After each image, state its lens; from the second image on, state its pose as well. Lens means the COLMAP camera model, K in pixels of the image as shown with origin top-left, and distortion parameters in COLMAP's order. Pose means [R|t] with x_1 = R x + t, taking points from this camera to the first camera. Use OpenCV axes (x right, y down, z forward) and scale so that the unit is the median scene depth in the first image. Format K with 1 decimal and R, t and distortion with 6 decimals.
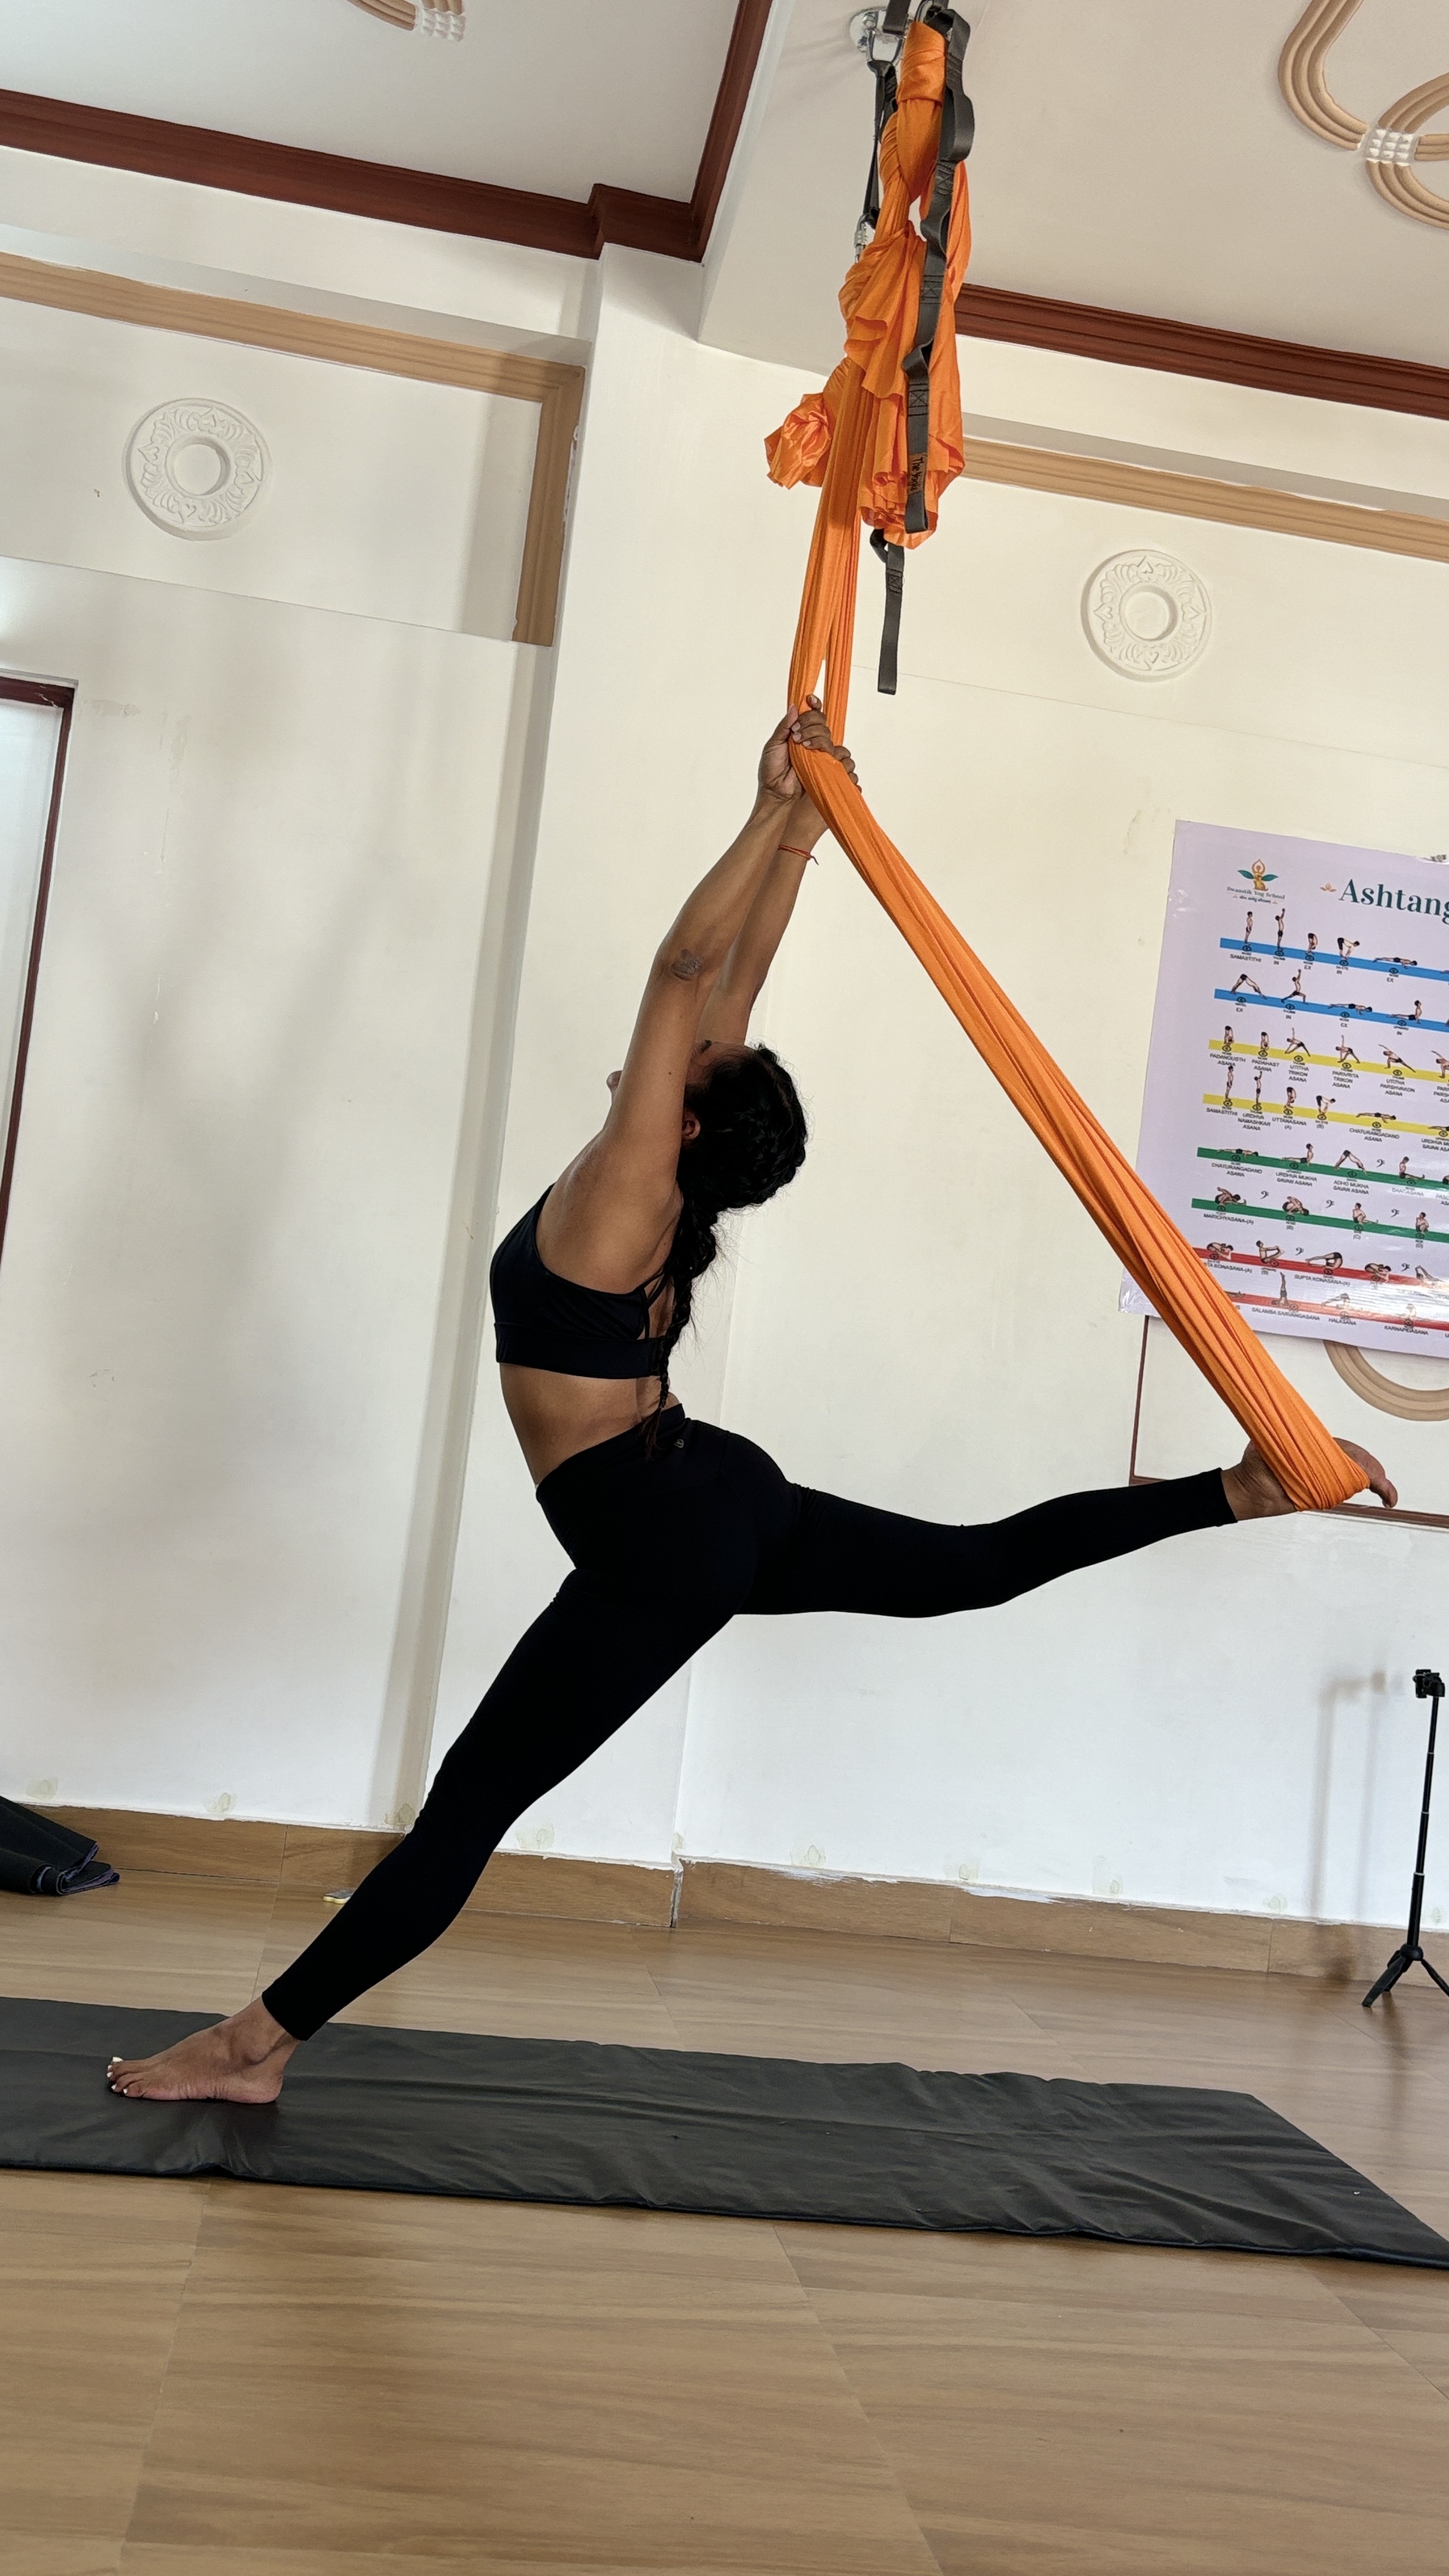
lens RADIAL K [[2366.9, 0, 716.4], [0, 2366.9, 1311.4], [0, 0, 1]] dist [-0.003841, 0.007691]
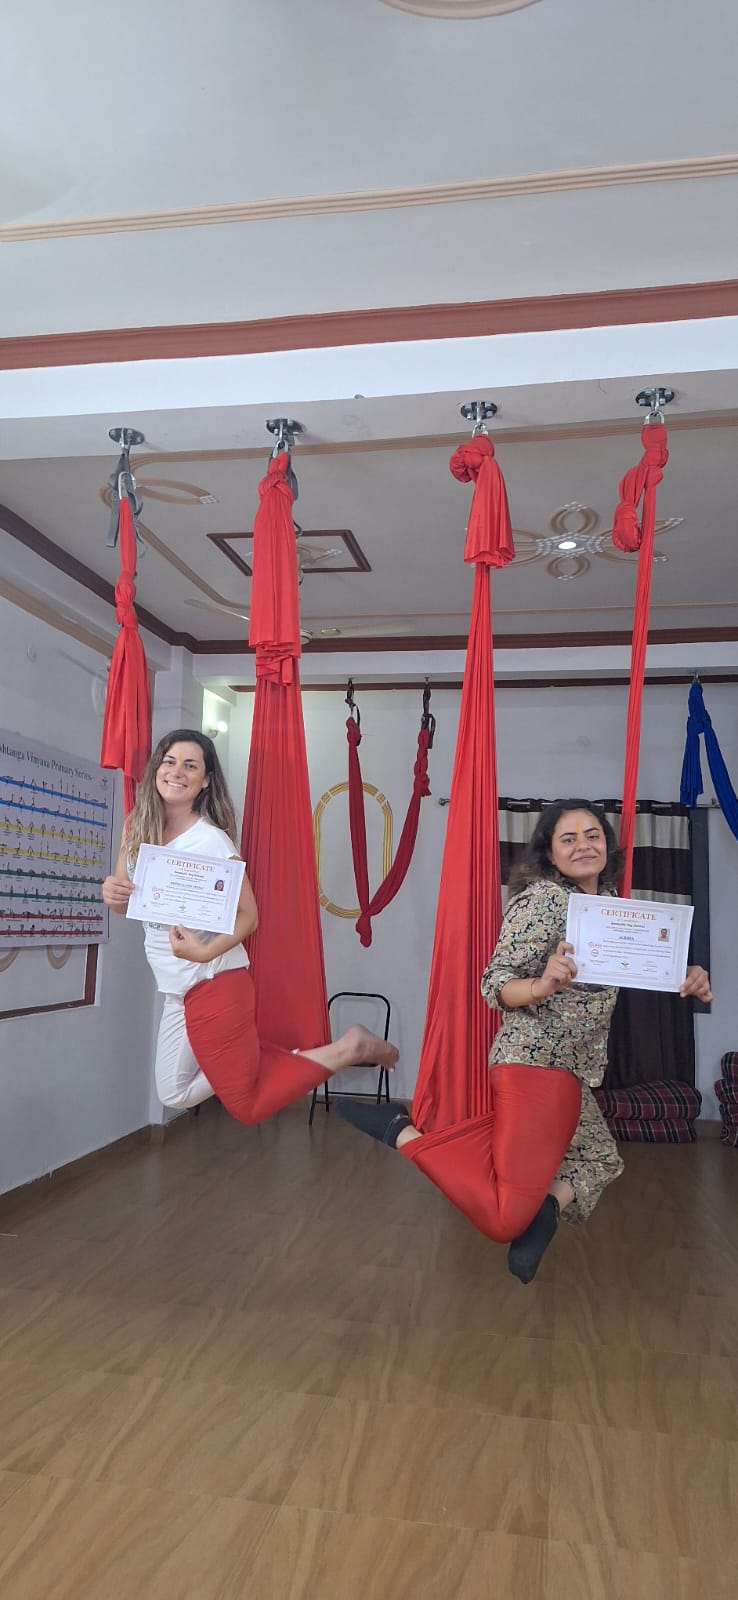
lens RADIAL K [[1084.4, 0, 366.9], [0, 1084.4, 817.9], [0, 0, 1]] dist [0.095991, -0.071629]
pose [[0.333160, -0.024164, 0.942561, -0.604878], [0.005758, 0.999705, 0.023594, -0.133229], [-0.942853, -0.002433, 0.333201, 0.318178]]
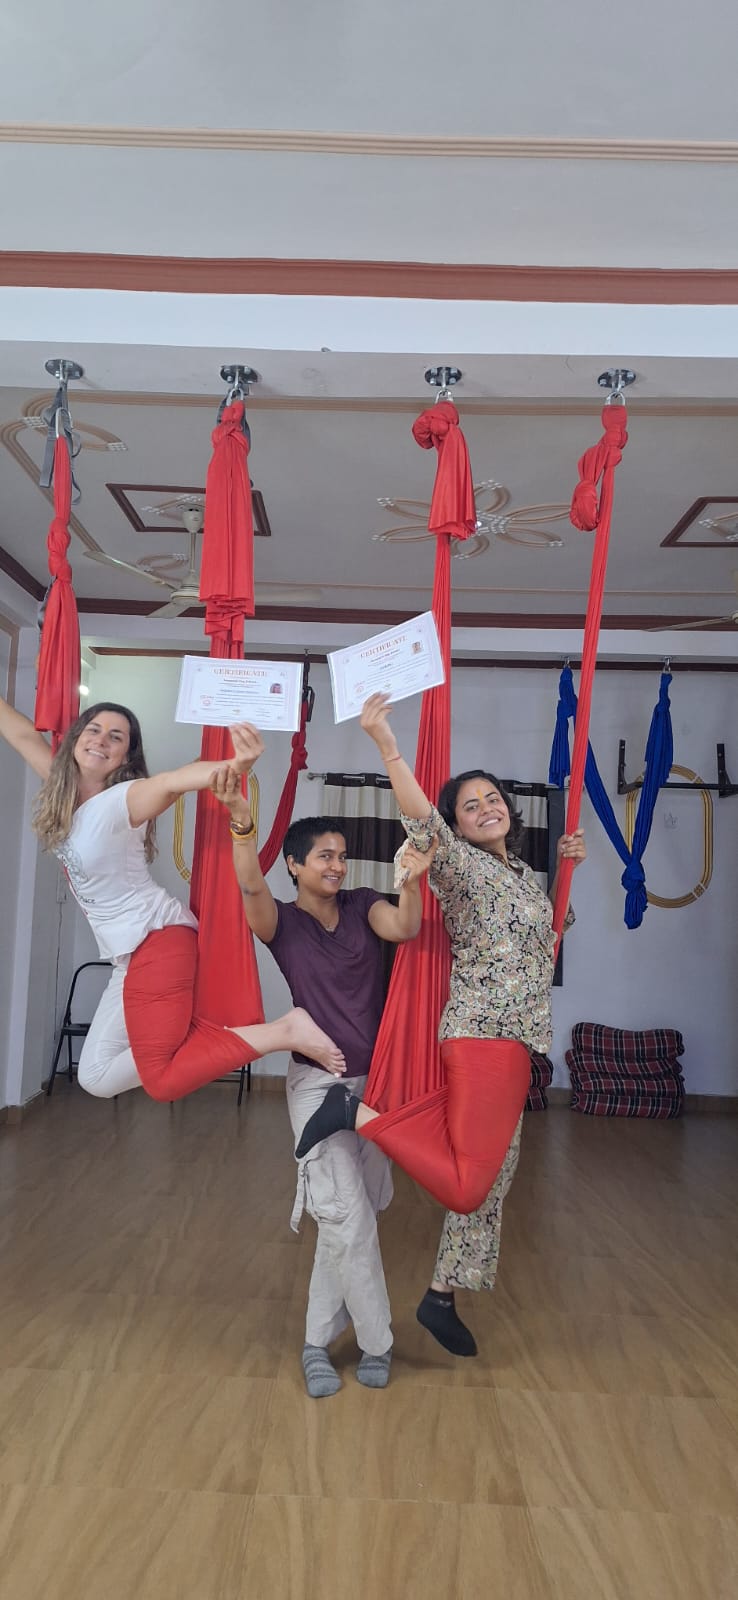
lens RADIAL K [[1084.4, 0, 355.3], [0, 1084.4, 812.8], [0, 0, 1]] dist [0.095991, -0.071629]
pose [[0.172198, -0.034612, 0.984454, -0.612590], [-0.024719, 0.998916, 0.039444, -0.128362], [-0.984752, -0.031127, 0.171156, 0.410770]]
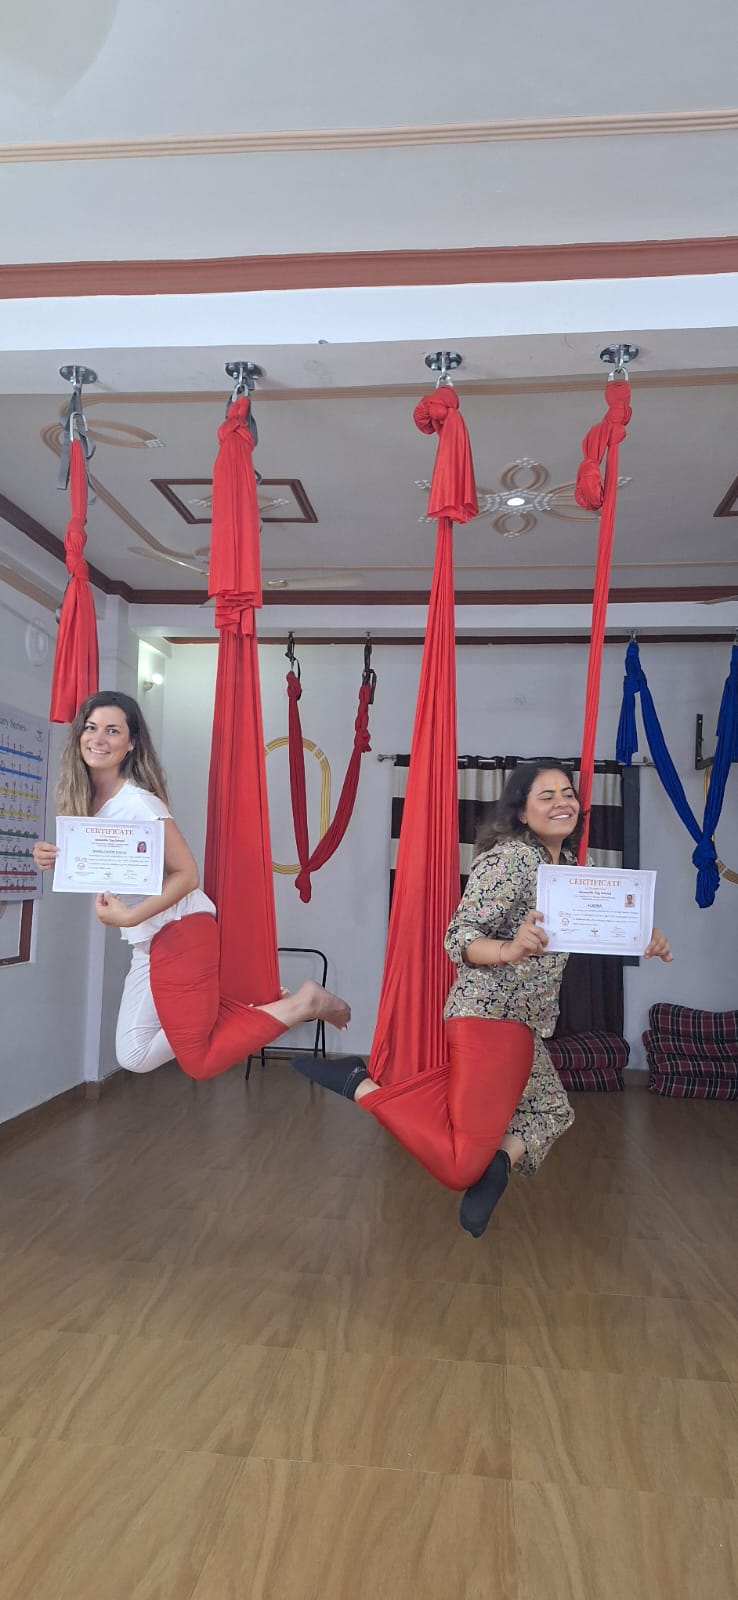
lens RADIAL K [[1084.4, 0, 365.5], [0, 1084.4, 803.9], [0, 0, 1]] dist [0.095991, -0.071629]
pose [[0.265601, -0.048705, 0.962852, -0.608254], [-0.003905, 0.998661, 0.051594, -0.132945], [-0.964075, -0.017463, 0.265055, 0.343275]]
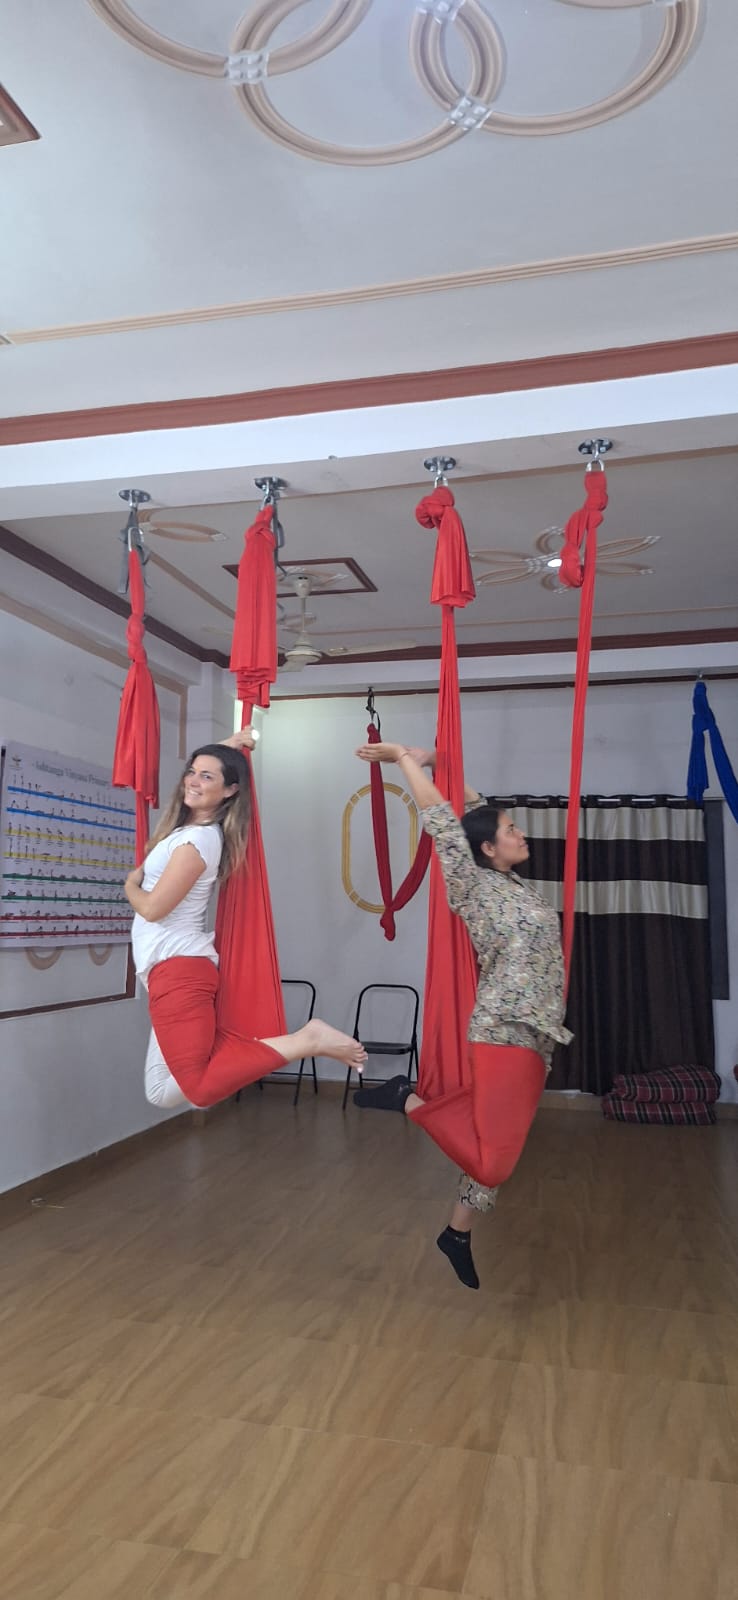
lens RADIAL K [[1084.4, 0, 360.6], [0, 1084.4, 804.4], [0, 0, 1]] dist [0.095991, -0.071629]
pose [[0.390009, -0.028119, 0.920382, -0.664626], [0.030706, 0.999375, 0.017521, -0.146929], [-0.920299, 0.021427, 0.390629, 0.237672]]
